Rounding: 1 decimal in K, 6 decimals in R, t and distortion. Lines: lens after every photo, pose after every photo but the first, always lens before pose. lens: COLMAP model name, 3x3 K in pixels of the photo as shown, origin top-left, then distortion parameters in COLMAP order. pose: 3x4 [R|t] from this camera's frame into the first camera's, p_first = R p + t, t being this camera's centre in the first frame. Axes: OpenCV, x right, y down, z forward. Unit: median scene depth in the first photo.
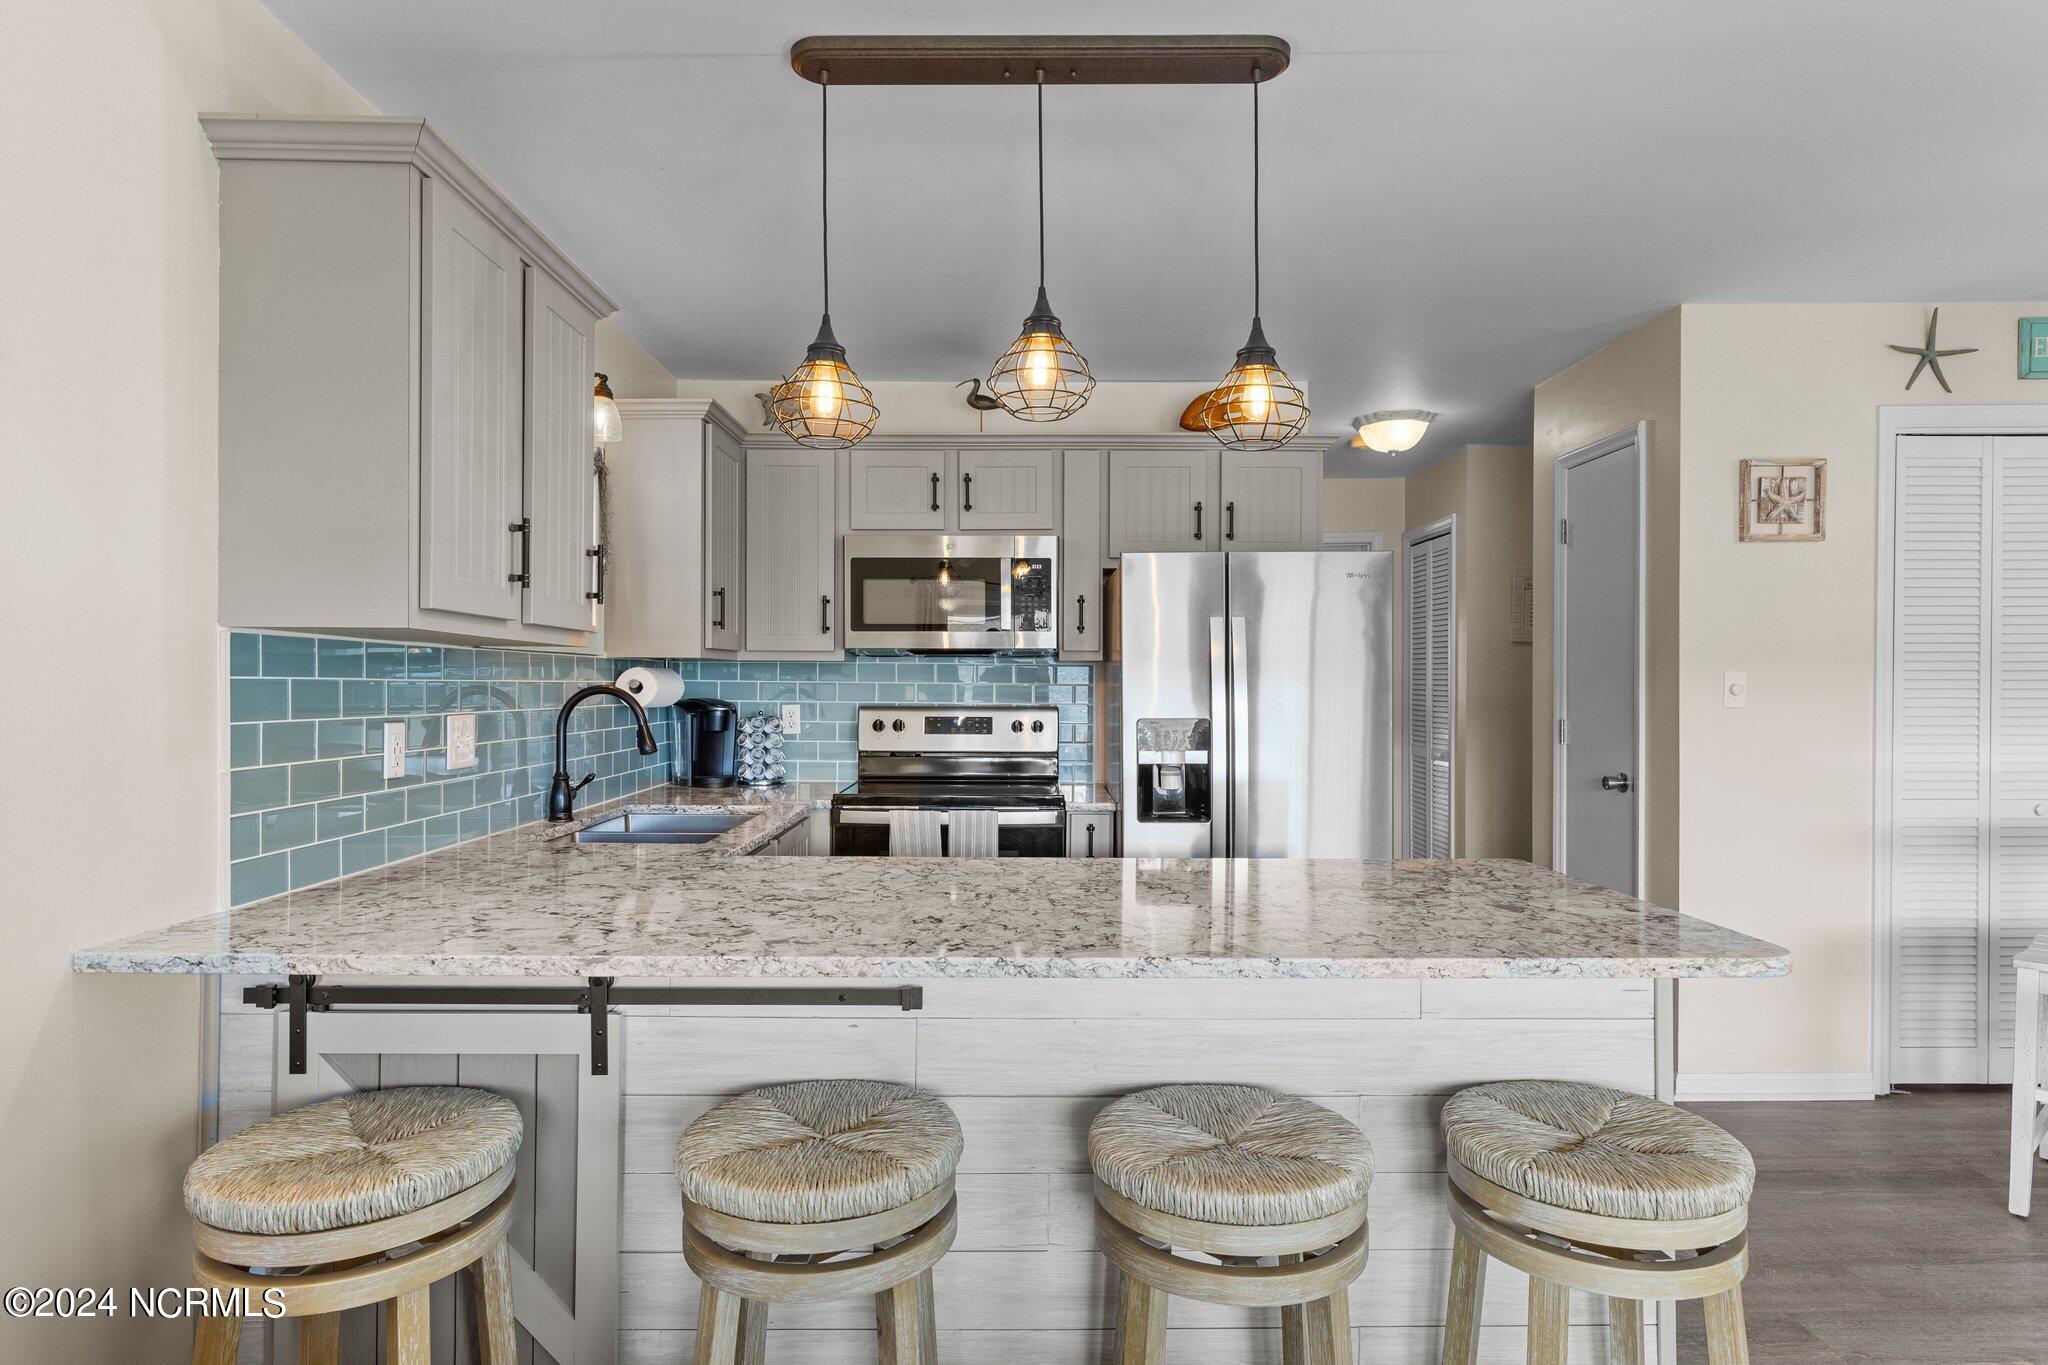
lens RADIAL K [[1116.1, 0, 1040.8], [0, 1116.1, 690.1], [0, 0, 1]] dist [0.004457, -0.002981]
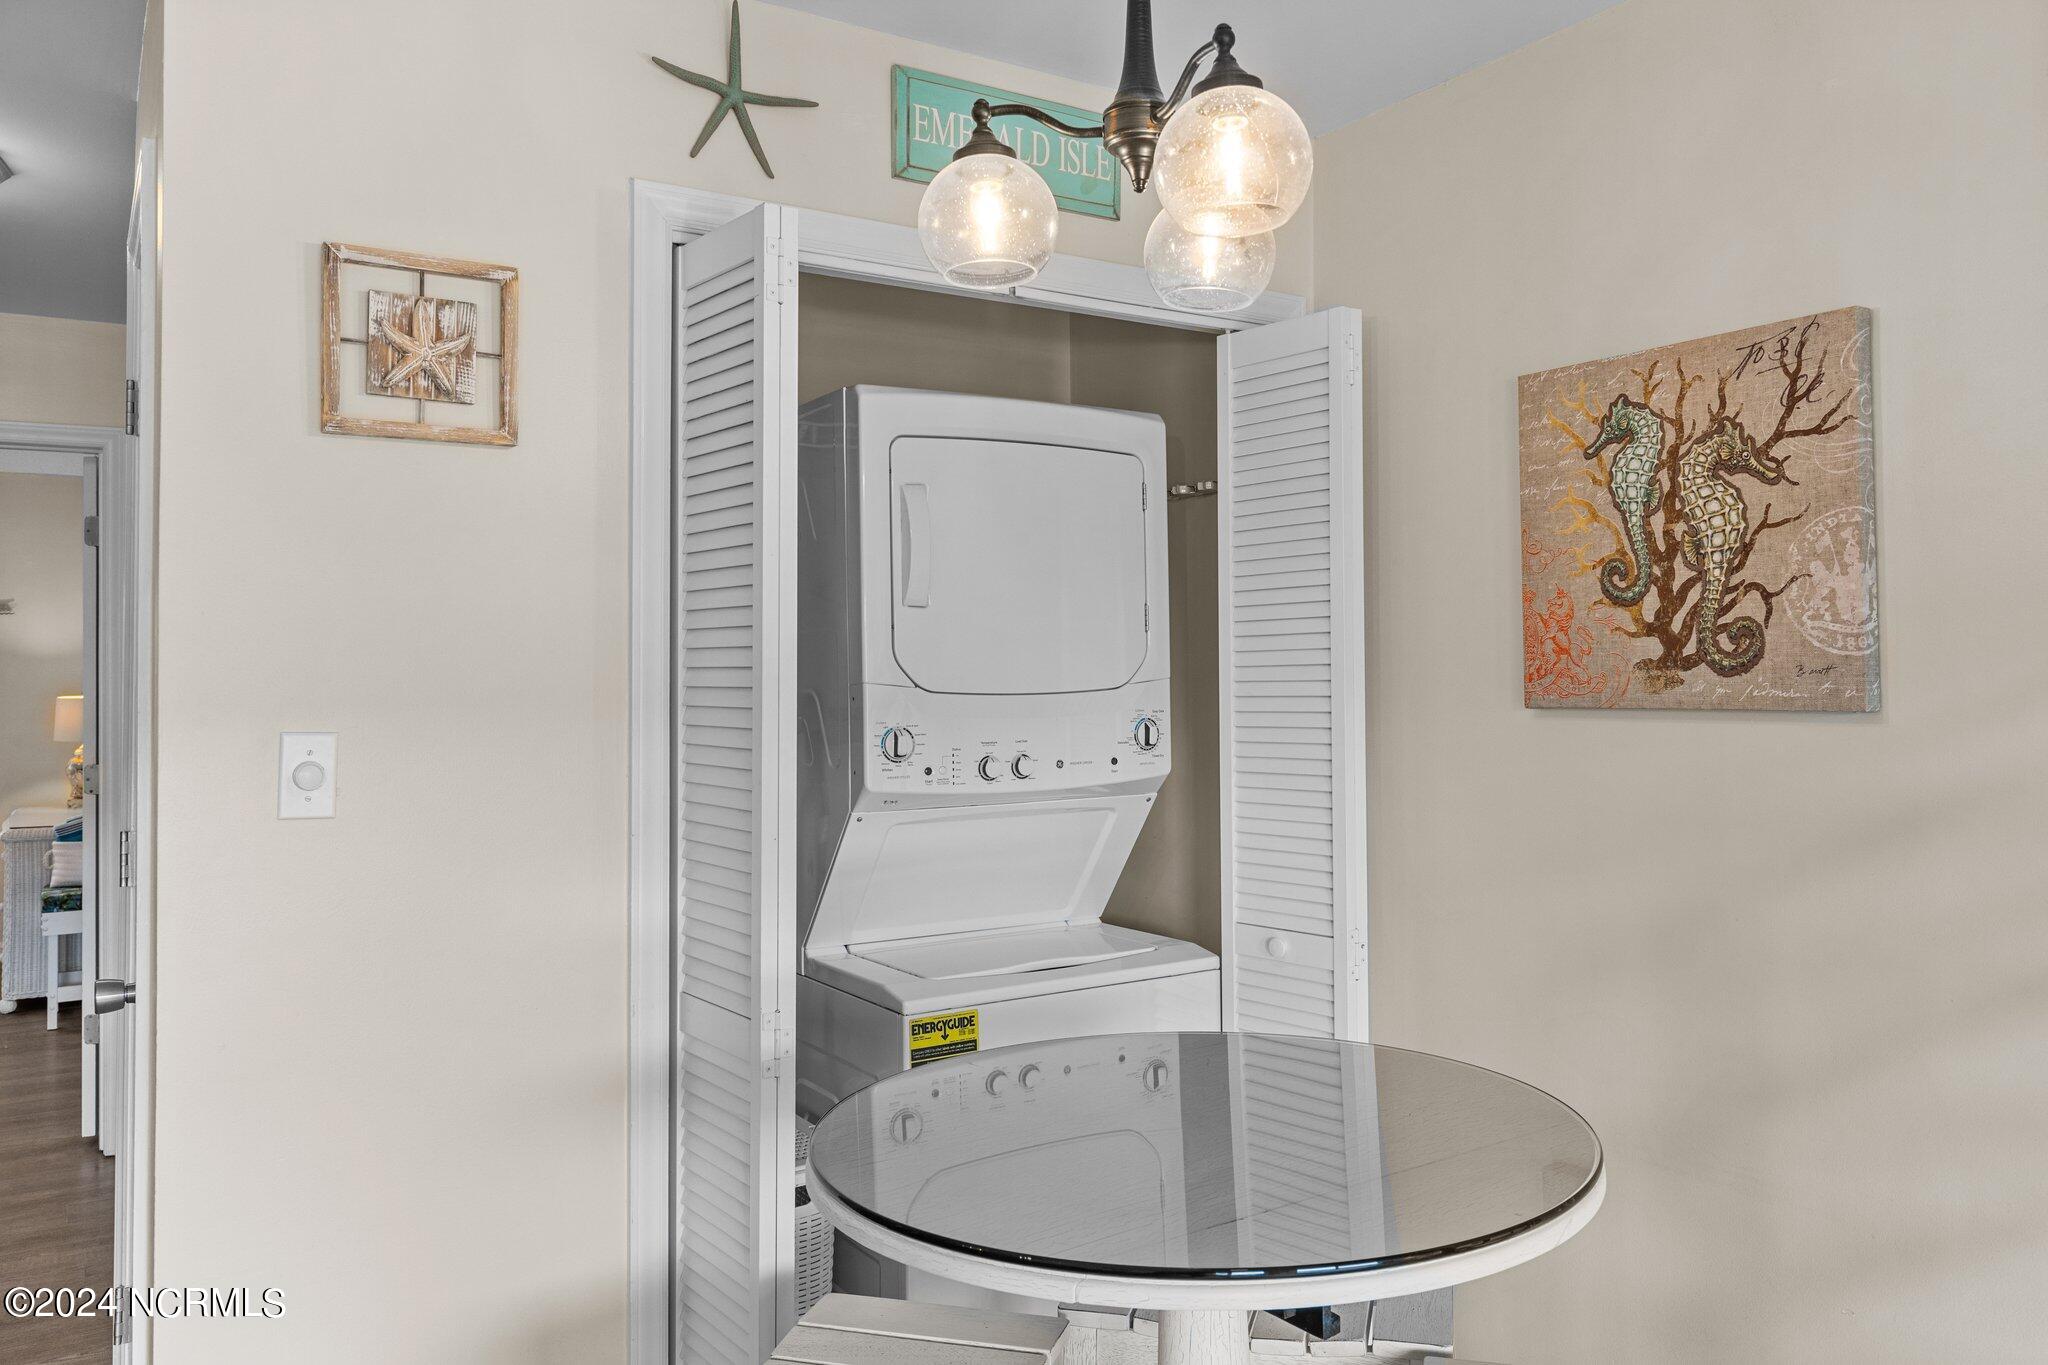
lens RADIAL K [[1470.1, 0, 974.9], [0, 1470.1, 648.7], [0, 0, 1]] dist [0.008576, -0.010874]
pose [[0.854811, 0.010171, 0.518840, 0.547887], [0.006689, 0.999509, -0.030615, -0.030319], [-0.518896, 0.029640, 0.854323, 0.386169]]
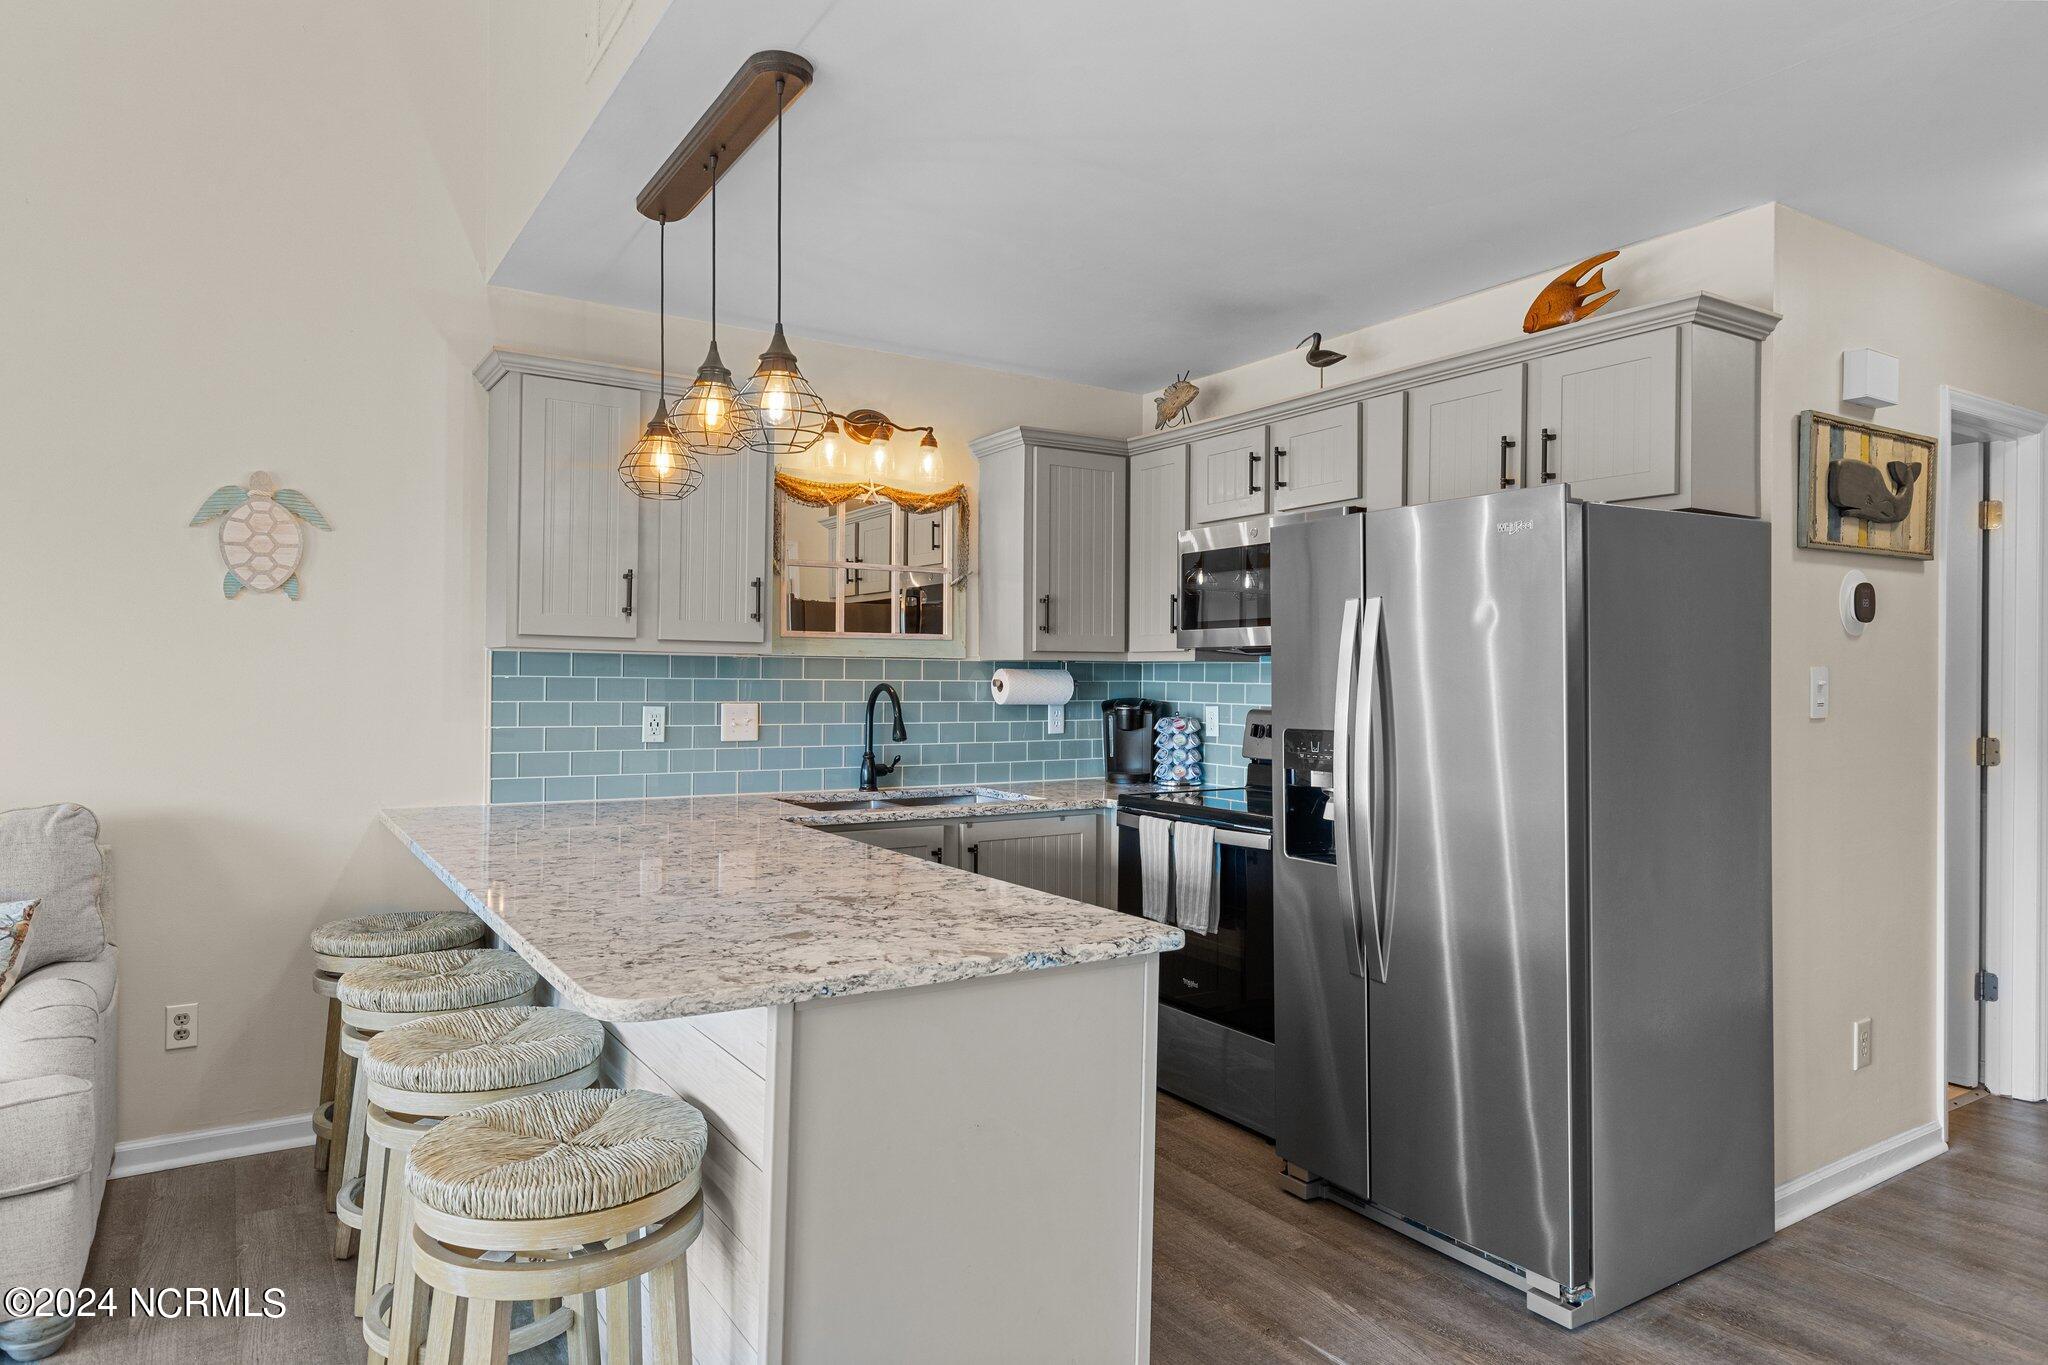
lens RADIAL K [[1259.2, 0, 1028.0], [0, 1259.2, 679.2], [0, 0, 1]] dist [0.013693, -0.011190]
pose [[0.526872, 0.002268, -0.849942, 0.769940], [-0.012613, 0.999907, -0.005150, -0.003509], [0.849851, 0.013434, 0.526852, 0.350893]]
